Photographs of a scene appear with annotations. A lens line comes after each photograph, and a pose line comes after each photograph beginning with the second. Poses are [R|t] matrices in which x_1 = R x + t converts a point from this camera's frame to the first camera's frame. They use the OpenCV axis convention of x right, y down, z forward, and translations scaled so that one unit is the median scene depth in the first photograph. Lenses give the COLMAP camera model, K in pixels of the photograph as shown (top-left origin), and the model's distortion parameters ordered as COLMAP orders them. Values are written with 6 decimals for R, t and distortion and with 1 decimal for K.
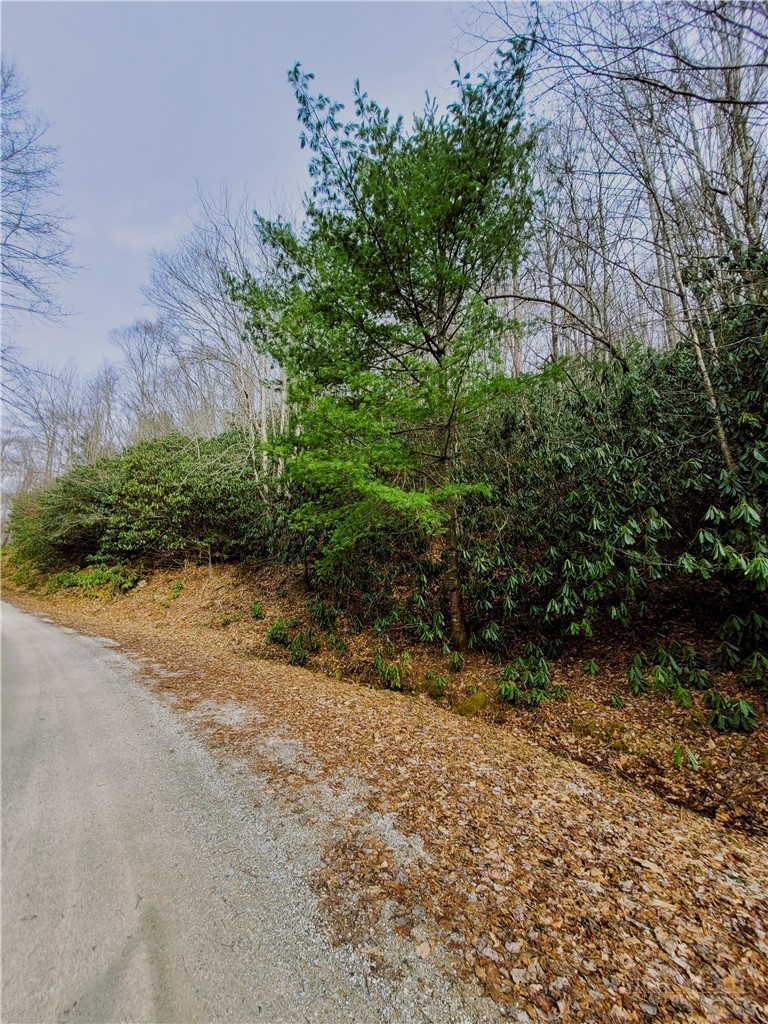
lens RADIAL K [[407.0, 0, 382.8], [0, 407.0, 510.7], [0, 0, 1]] dist [-0.003108, -0.000538]
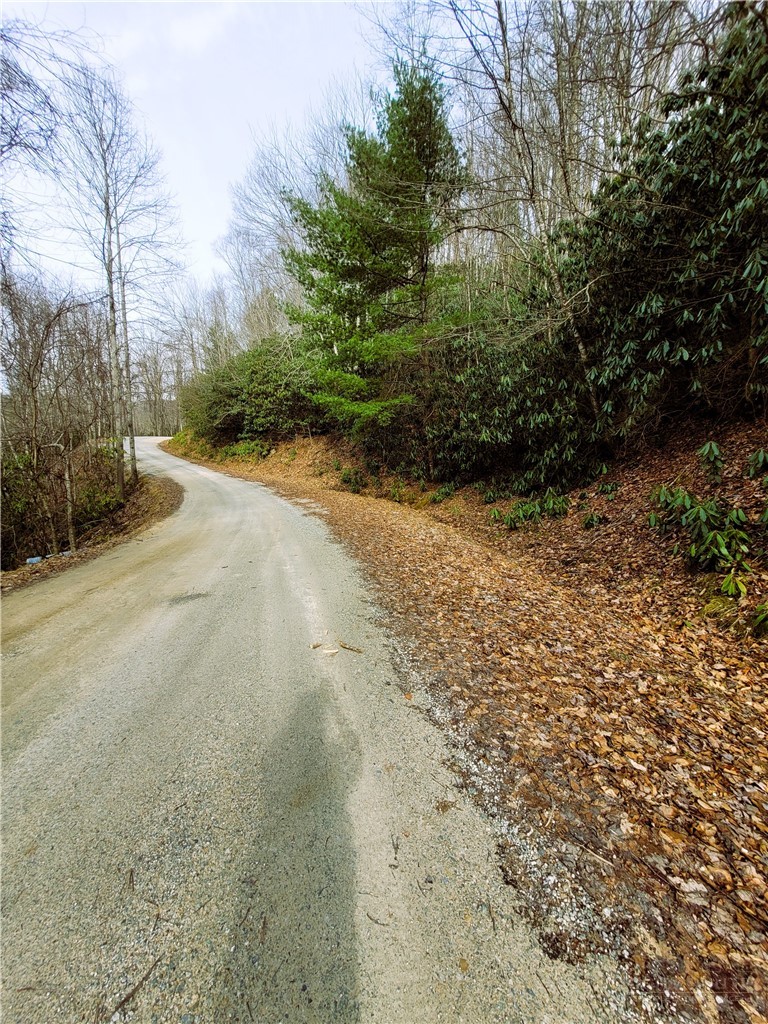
lens RADIAL K [[407.0, 0, 385.2], [0, 407.0, 512.5], [0, 0, 1]] dist [-0.003108, -0.000538]
pose [[0.960691, -0.004366, -0.277584, 0.255164], [0.100277, 0.937830, 0.332295, -0.077353], [0.258876, -0.347068, 0.901403, -0.377466]]
